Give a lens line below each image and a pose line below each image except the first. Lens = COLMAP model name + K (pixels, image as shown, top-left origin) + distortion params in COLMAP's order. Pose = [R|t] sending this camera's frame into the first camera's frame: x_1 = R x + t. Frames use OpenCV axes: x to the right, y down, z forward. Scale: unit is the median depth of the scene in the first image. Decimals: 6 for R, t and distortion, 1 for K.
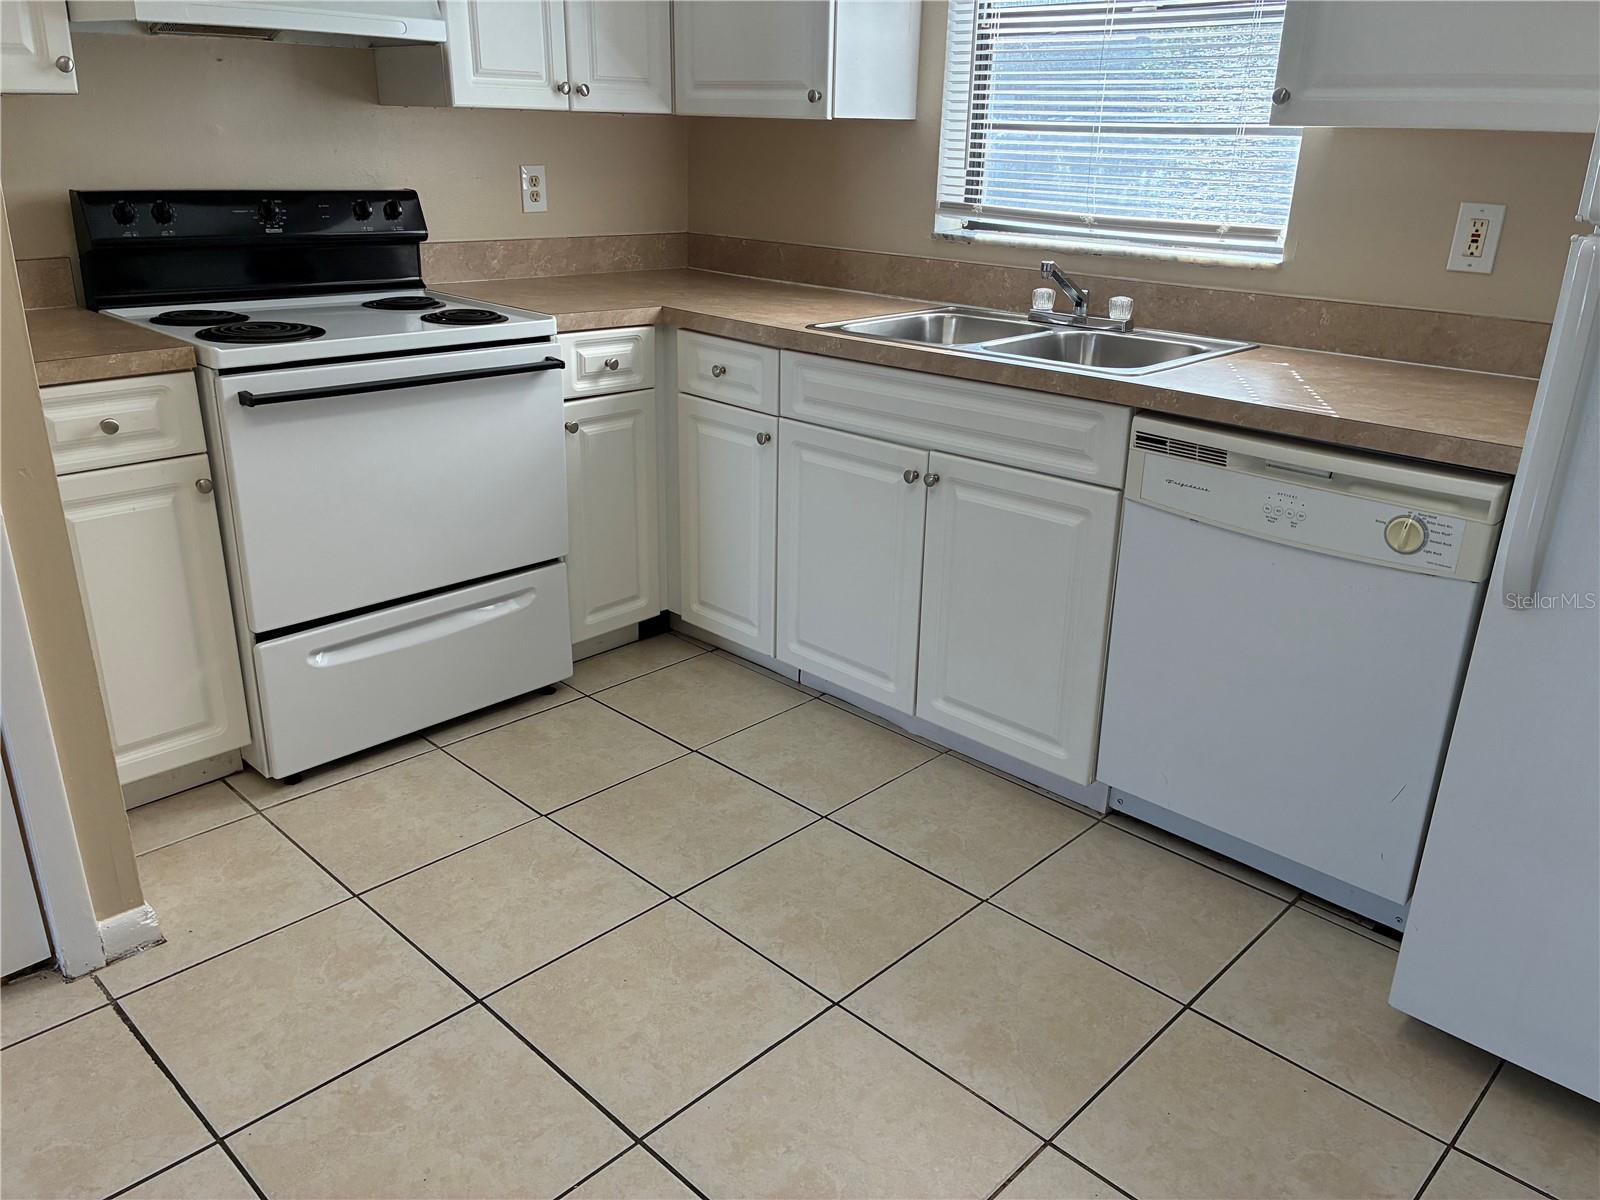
lens RADIAL K [[1217.8, 0, 800.1], [0, 1217.8, 603.6], [0, 0, 1]] dist [0.070517, -0.097641]
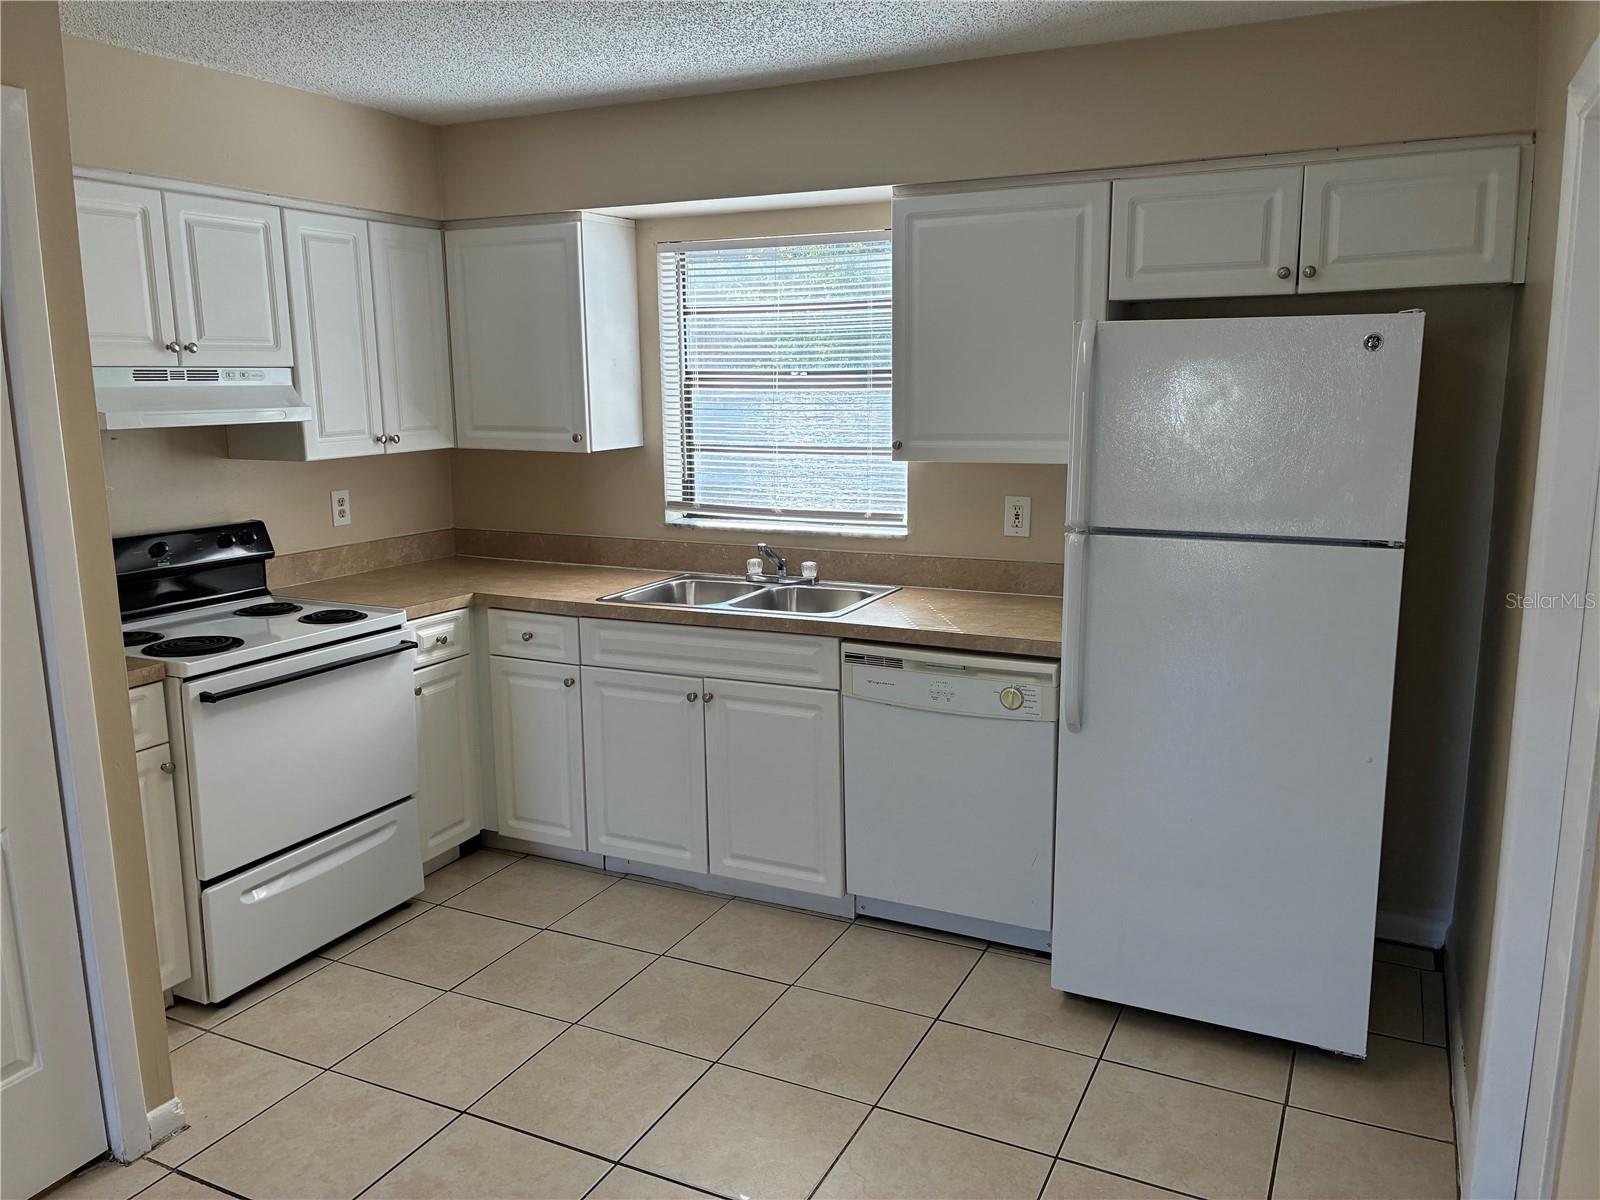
lens RADIAL K [[1217.8, 0, 795.3], [0, 1217.8, 597.8], [0, 0, 1]] dist [0.070517, -0.097641]
pose [[0.951425, -0.088435, 0.294908, -0.211255], [0.141092, 0.976597, -0.162334, 0.030695], [-0.273650, 0.196057, 0.941635, -0.406647]]
